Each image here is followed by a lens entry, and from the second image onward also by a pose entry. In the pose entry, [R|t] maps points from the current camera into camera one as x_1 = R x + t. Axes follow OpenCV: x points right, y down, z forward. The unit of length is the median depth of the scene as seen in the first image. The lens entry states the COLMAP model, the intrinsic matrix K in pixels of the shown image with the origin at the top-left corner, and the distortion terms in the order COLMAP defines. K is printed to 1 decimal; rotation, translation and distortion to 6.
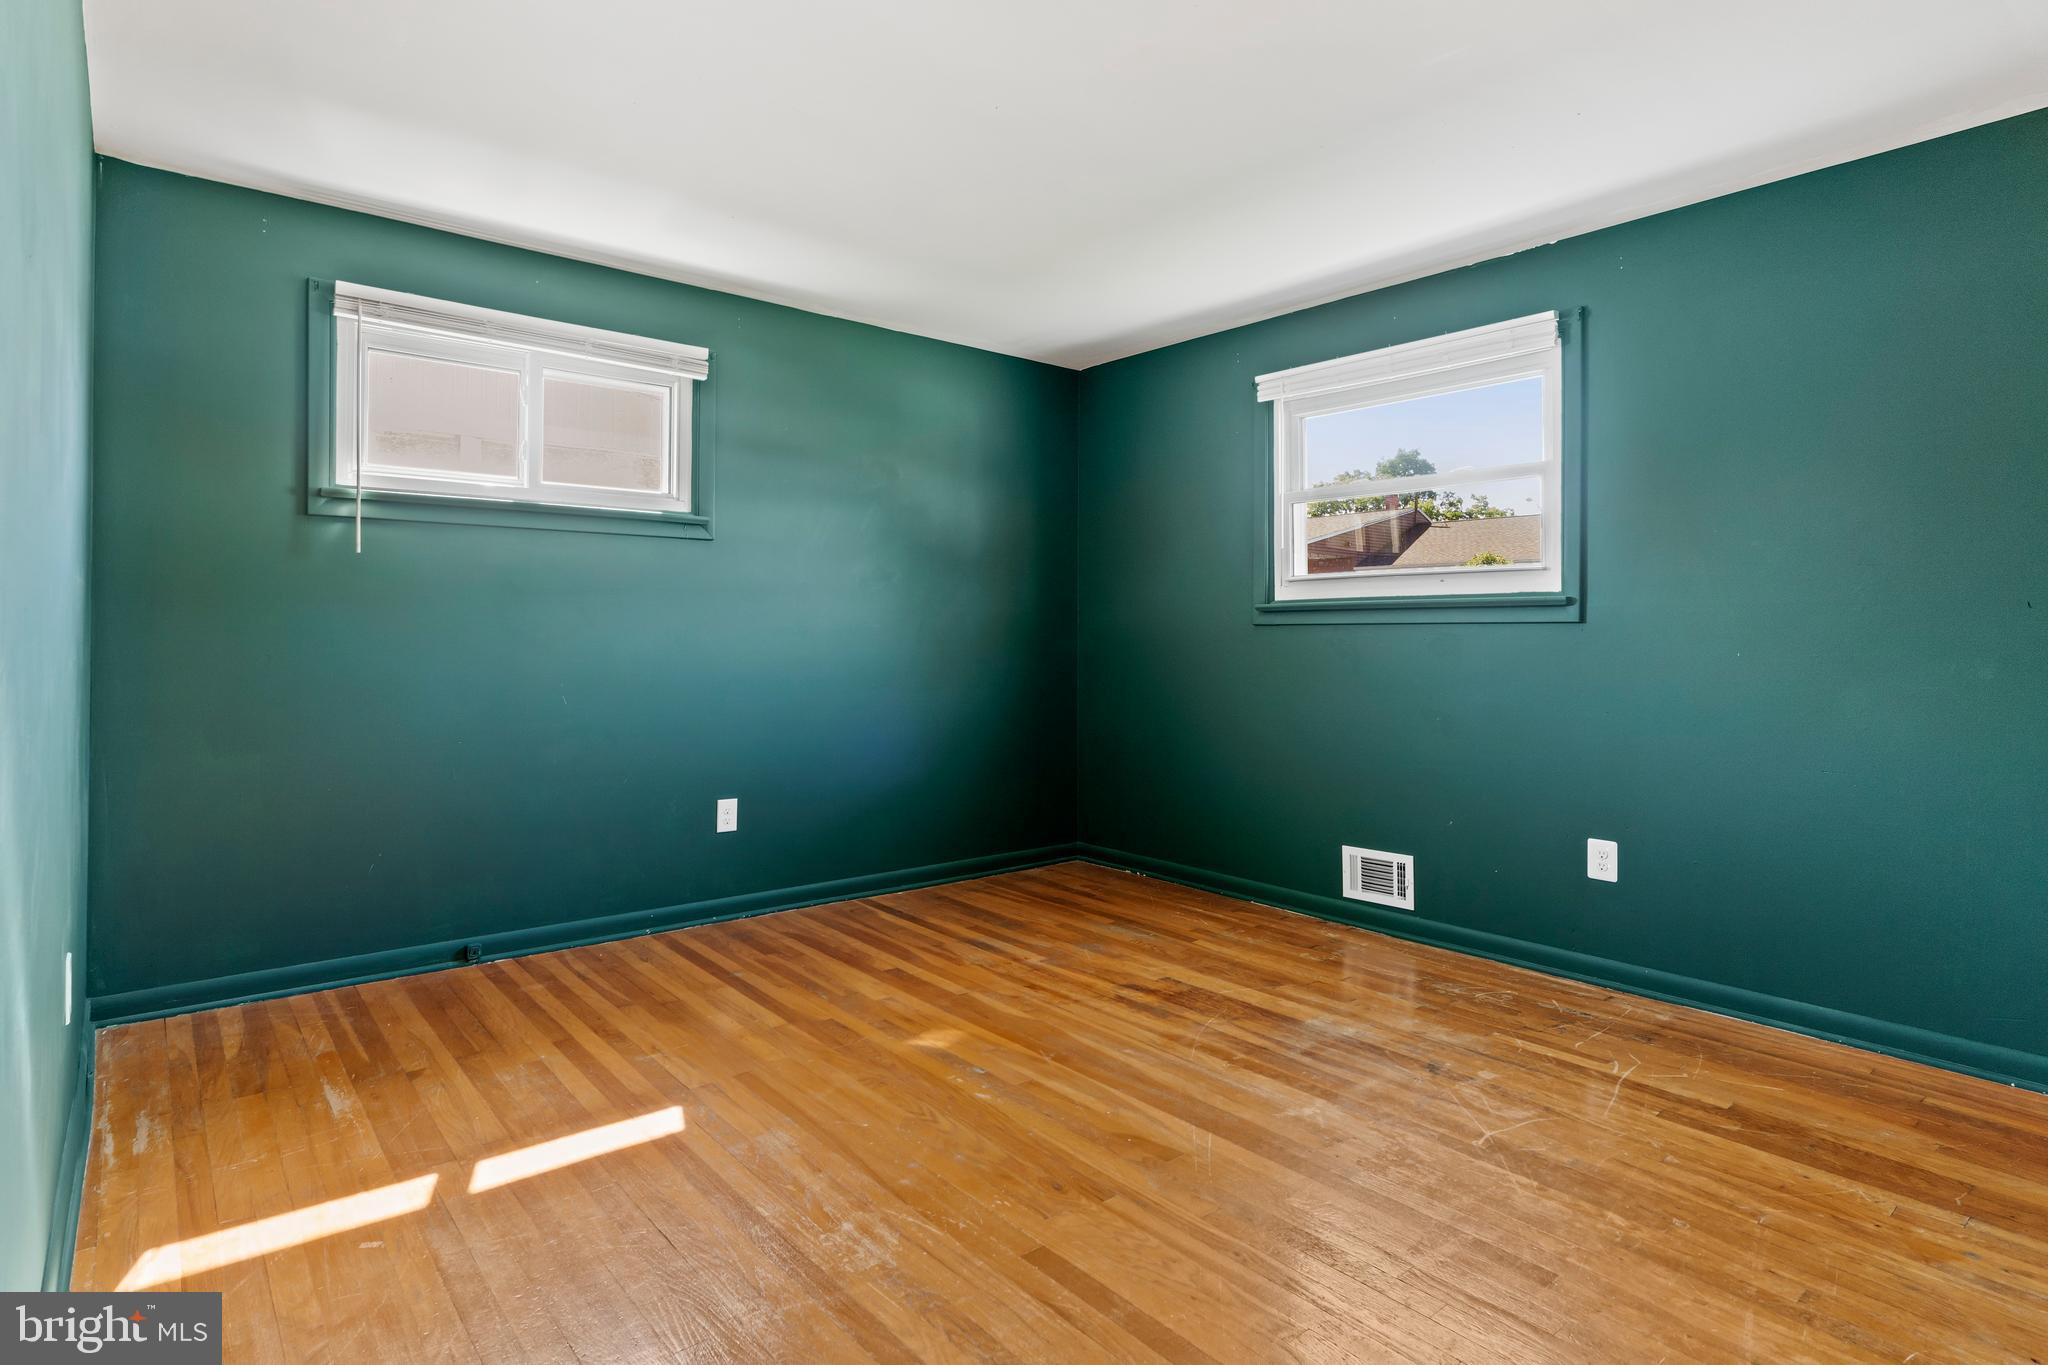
lens RADIAL K [[1075.5, 0, 1023.0], [0, 1075.5, 636.3], [0, 0, 1]] dist [-0.000470, 0.002114]
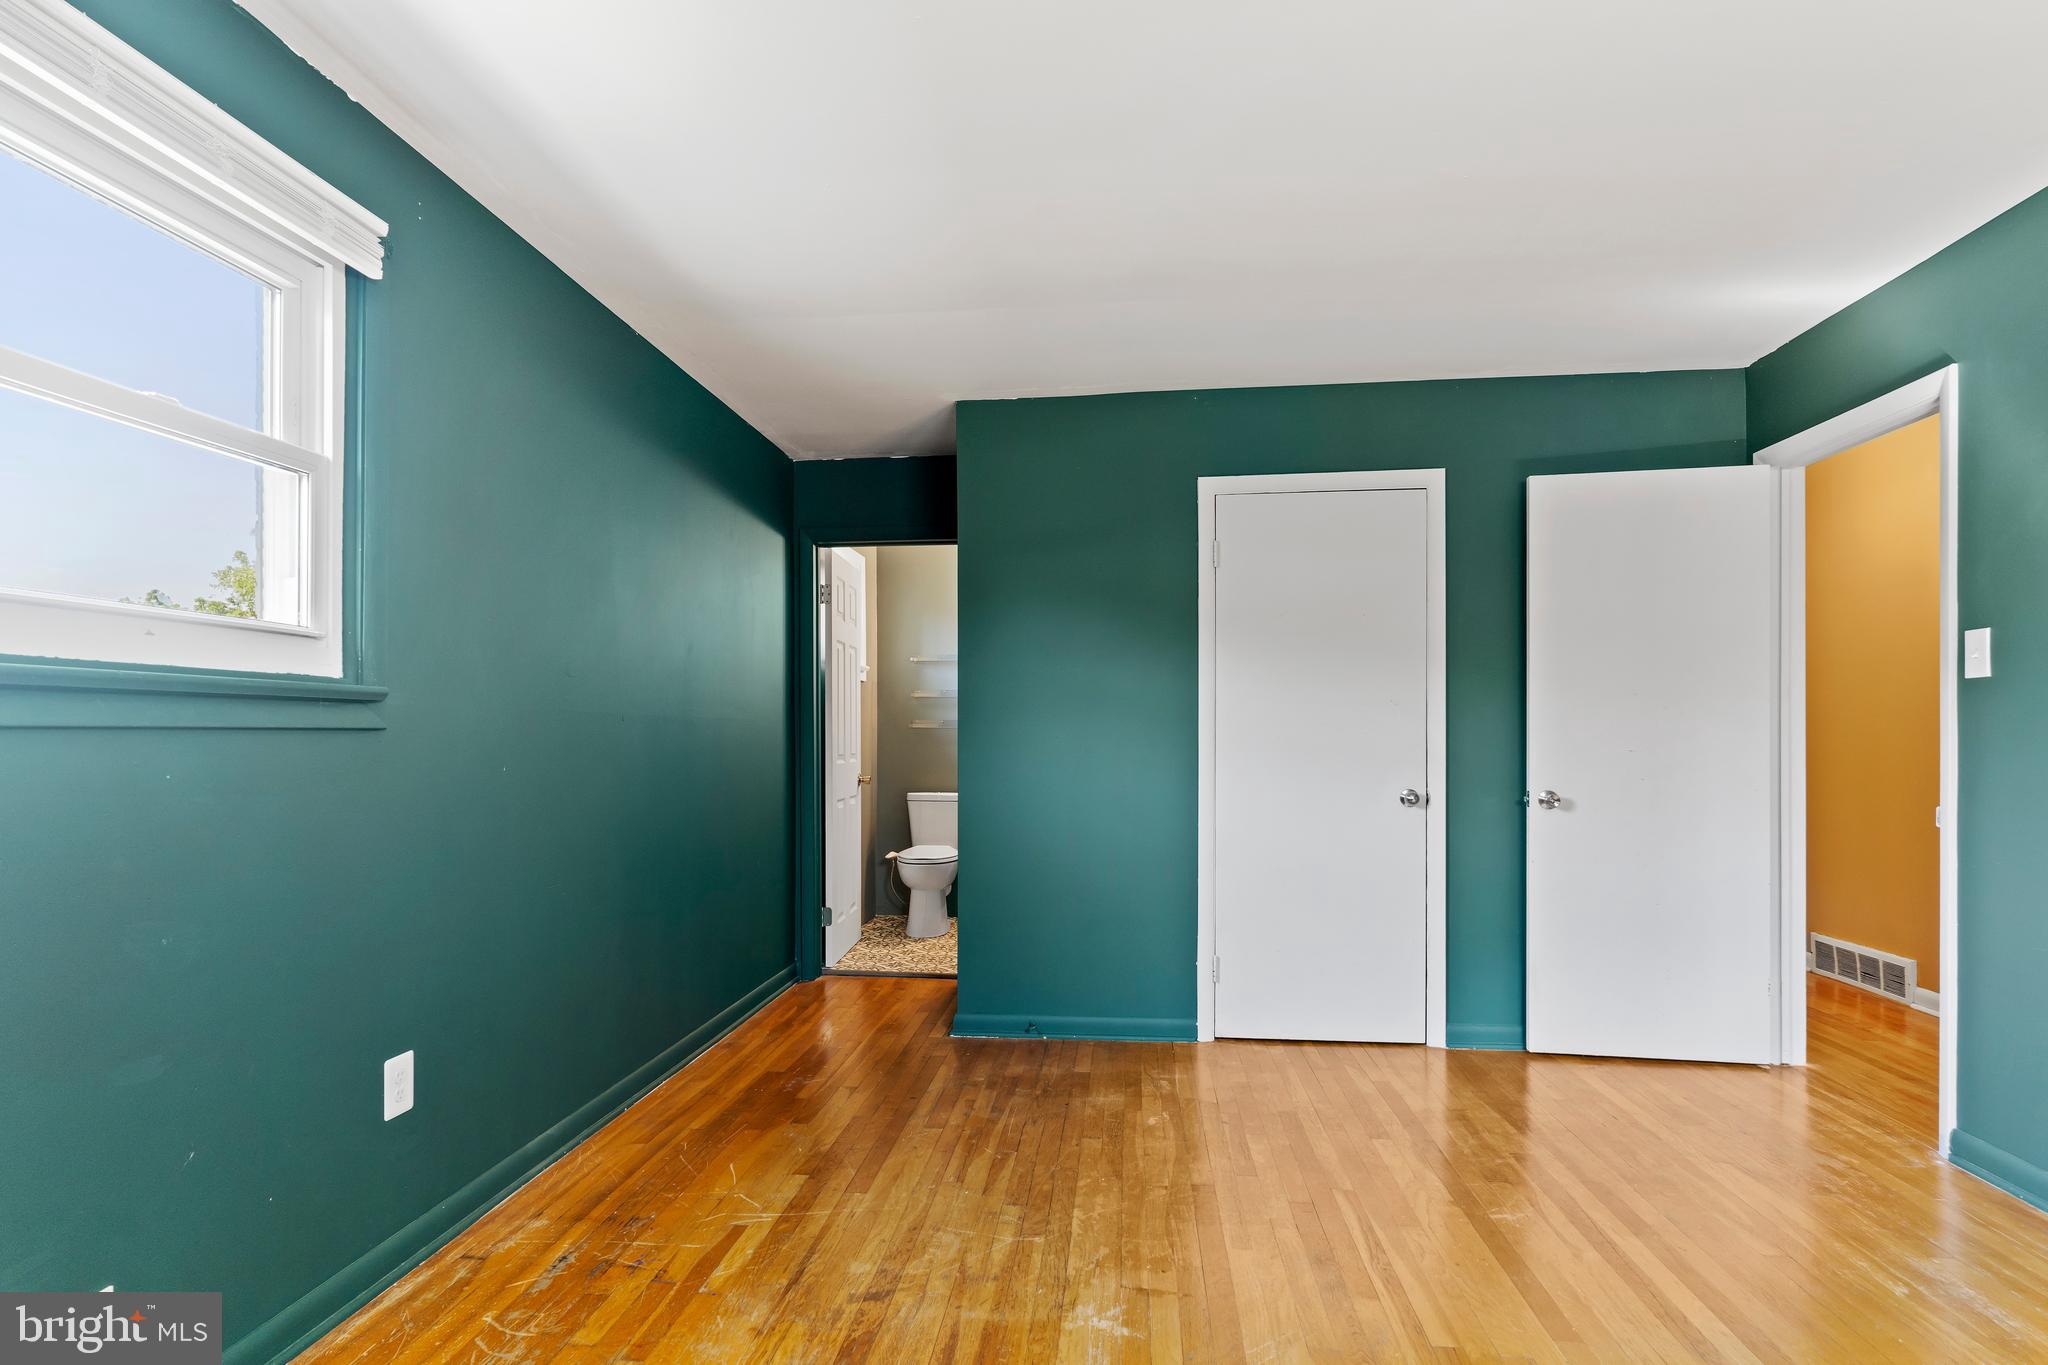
lens RADIAL K [[1056.9, 0, 1022.6], [0, 1056.9, 719.9], [0, 0, 1]] dist [0.006048, 0.002453]
pose [[-0.695023, 0.003493, 0.718979, -0.252144], [-0.002384, 0.999972, -0.007162, -0.018201], [-0.718984, -0.006692, -0.694995, 1.440763]]
